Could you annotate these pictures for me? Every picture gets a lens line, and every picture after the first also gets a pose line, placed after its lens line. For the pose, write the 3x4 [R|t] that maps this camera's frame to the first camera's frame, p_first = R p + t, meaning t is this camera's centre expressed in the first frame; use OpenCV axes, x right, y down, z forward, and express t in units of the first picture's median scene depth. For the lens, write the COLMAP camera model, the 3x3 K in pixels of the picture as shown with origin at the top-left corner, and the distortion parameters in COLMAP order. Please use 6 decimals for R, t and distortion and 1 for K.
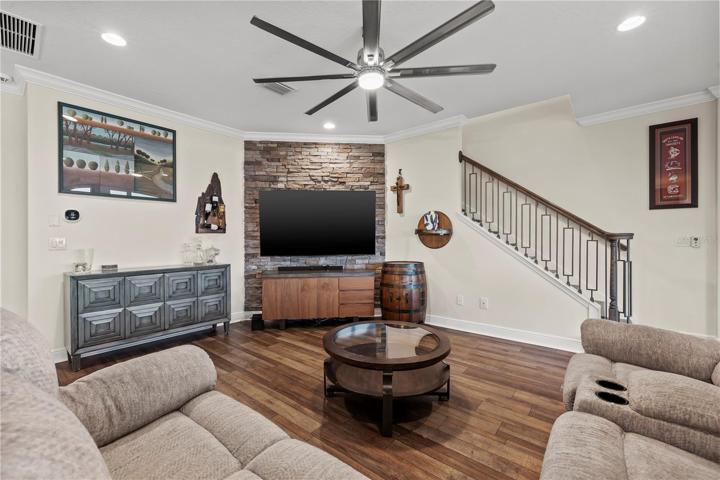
lens RADIAL K [[301.2, 0, 355.4], [0, 301.2, 238.5], [0, 0, 1]] dist [-0.001770, -0.000234]
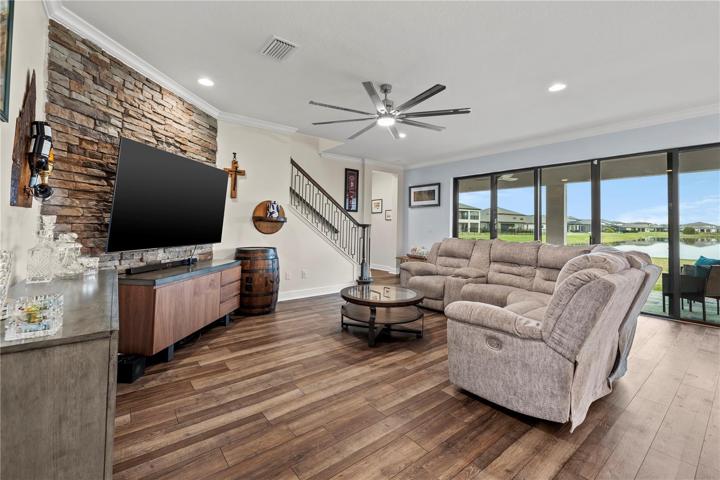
lens RADIAL K [[306.9, 0, 357.8], [0, 306.9, 217.5], [0, 0, 1]] dist [0.000668, -0.001017]
pose [[0.212502, 0.034449, 0.976553, -0.789066], [-0.019236, 0.999332, -0.031066, 0.001660], [-0.976971, -0.012184, 0.213023, 0.433503]]
